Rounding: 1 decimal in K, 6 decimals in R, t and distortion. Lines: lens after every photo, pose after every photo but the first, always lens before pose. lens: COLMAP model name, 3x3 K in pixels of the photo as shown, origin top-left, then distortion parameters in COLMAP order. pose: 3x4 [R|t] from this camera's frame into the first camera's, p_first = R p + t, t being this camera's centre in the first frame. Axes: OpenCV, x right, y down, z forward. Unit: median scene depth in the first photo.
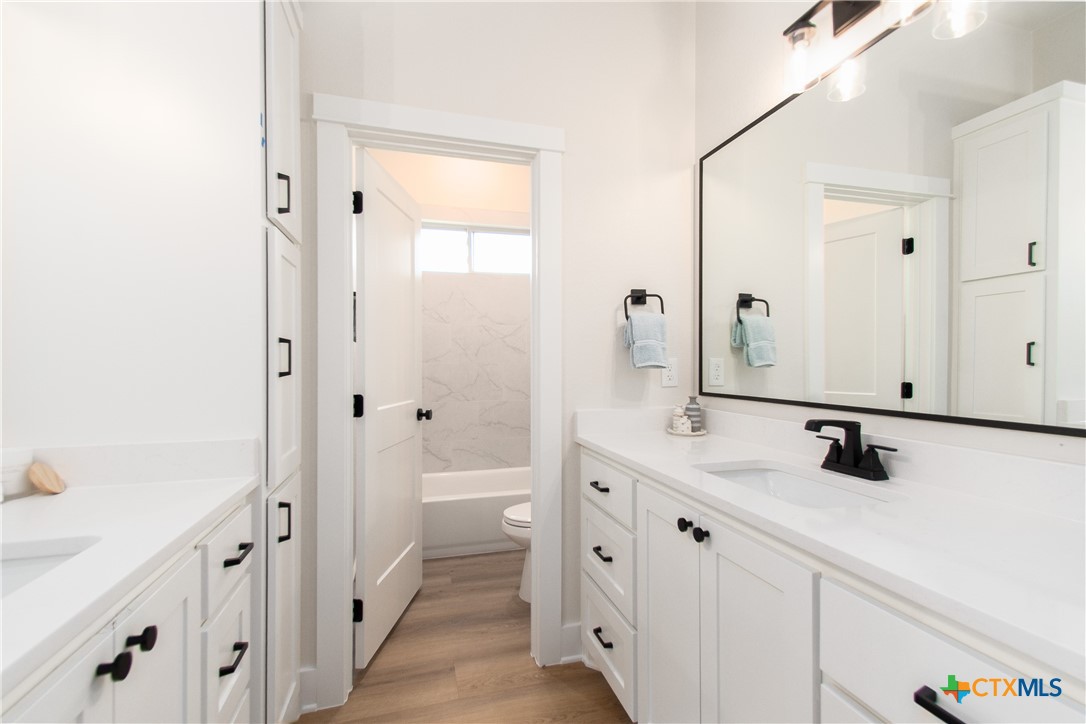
lens RADIAL K [[492.3, 0, 534.1], [0, 492.3, 370.6], [0, 0, 1]] dist [0.000603, -0.000852]
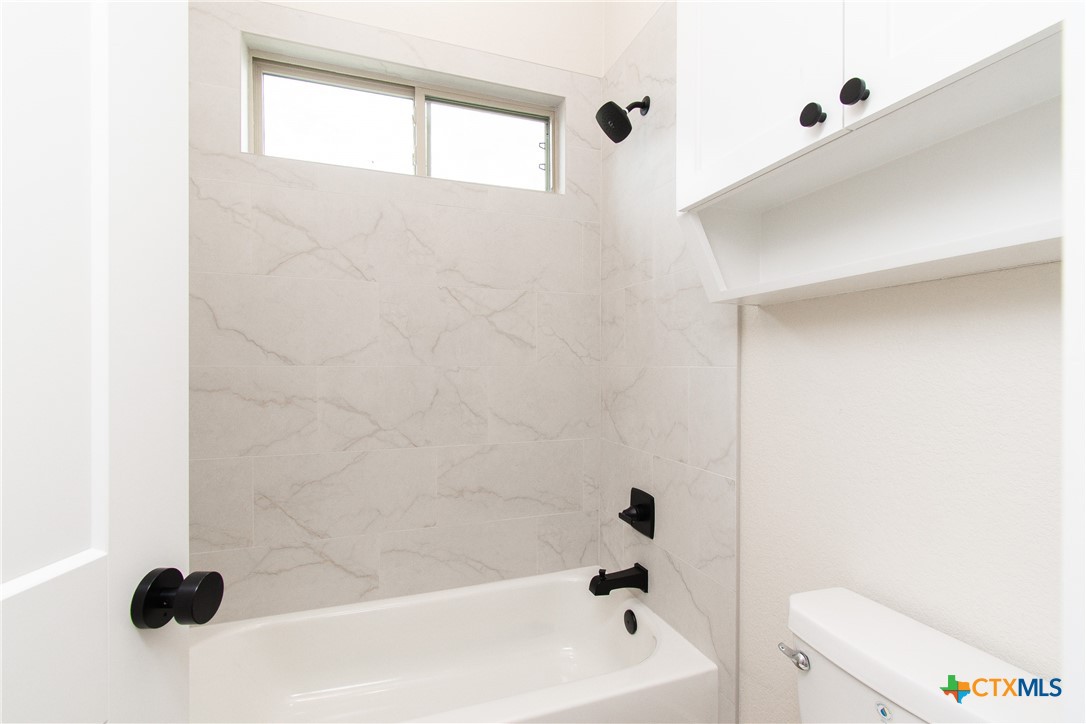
lens RADIAL K [[492.3, 0, 543.9], [0, 492.3, 369.0], [0, 0, 1]] dist [0.000603, -0.000852]
pose [[0.996112, 0.001356, 0.088080, -0.052362], [-0.000235, 0.999919, -0.012728, -0.007110], [-0.088090, 0.012658, 0.996032, 0.513128]]
